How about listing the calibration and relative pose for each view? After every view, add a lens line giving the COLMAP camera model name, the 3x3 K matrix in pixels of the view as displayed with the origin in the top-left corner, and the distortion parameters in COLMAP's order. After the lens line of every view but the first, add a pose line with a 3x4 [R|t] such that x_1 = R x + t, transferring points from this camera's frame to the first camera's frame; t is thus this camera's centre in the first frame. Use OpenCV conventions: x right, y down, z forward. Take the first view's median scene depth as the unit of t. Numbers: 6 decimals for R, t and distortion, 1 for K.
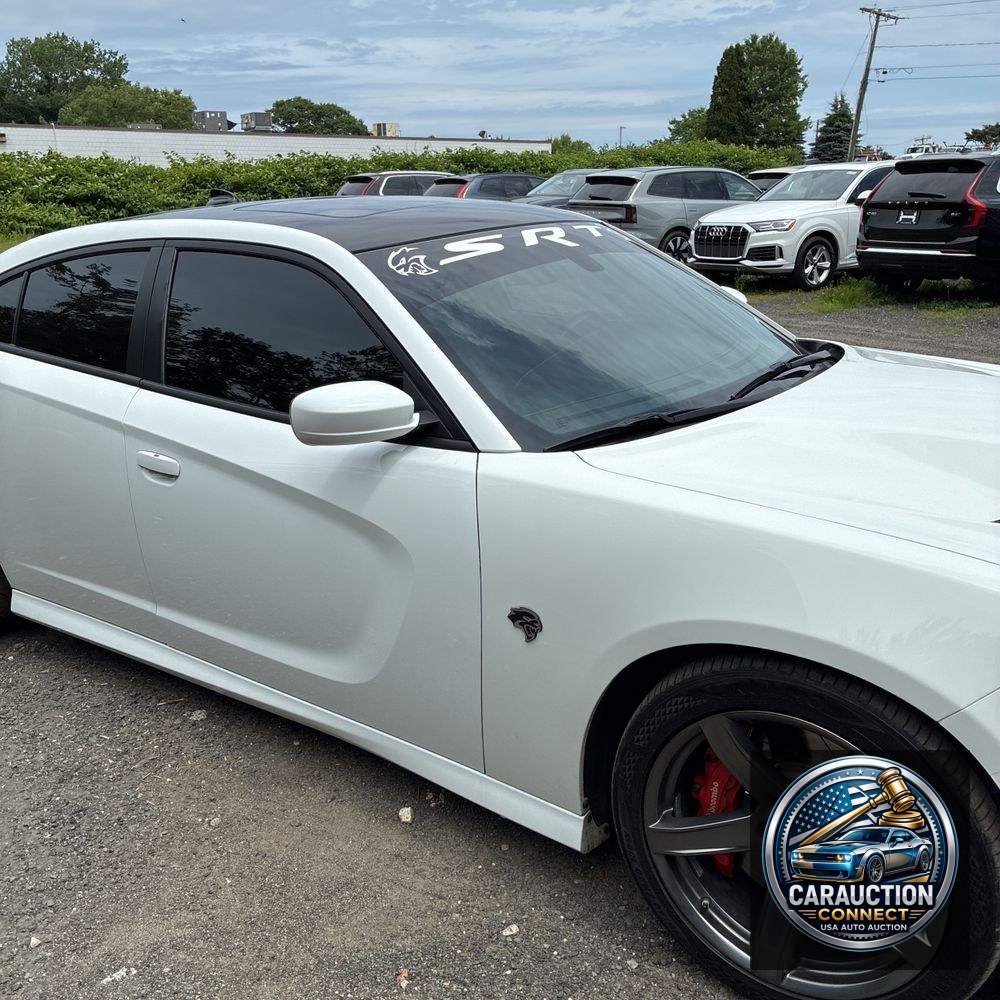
lens RADIAL K [[1021.8, 0, 497.3], [0, 1021.8, 465.6], [0, 0, 1]] dist [0.016335, 0.008663]
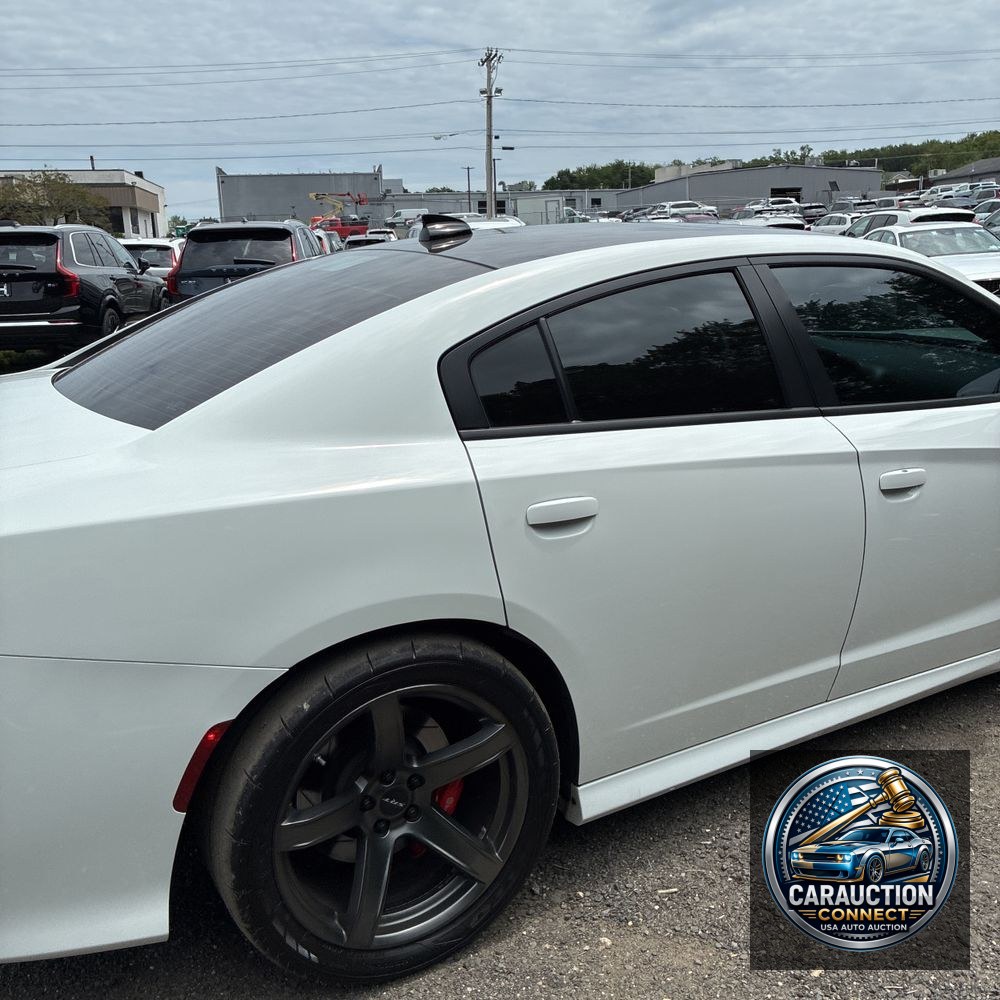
lens RADIAL K [[1051.2, 0, 484.0], [0, 1051.2, 472.2], [0, 0, 1]] dist [0.015101, 0.031123]
pose [[0.378926, -0.185801, 0.906583, -0.078241], [0.263912, 0.960654, 0.086575, -0.011209], [-0.886998, 0.206452, 0.413052, 0.053593]]
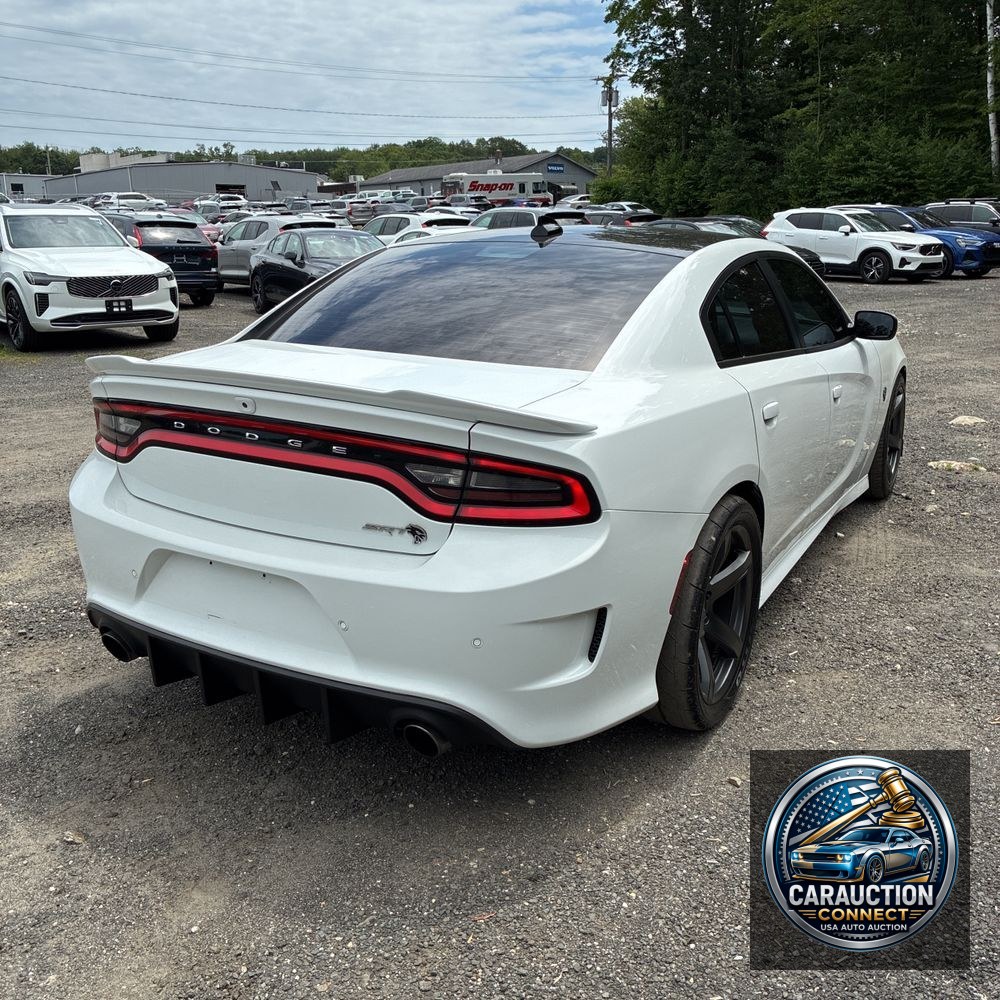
lens RADIAL K [[1037.0, 0, 500.0], [0, 1037.0, 500.0], [0, 0, 1]] dist [0.012692, 0.034823]
pose [[-0.146688, -0.227163, 0.962746, -0.101633], [0.263870, 0.929021, 0.259410, -0.021819], [-0.953339, 0.292092, -0.076335, 0.092974]]
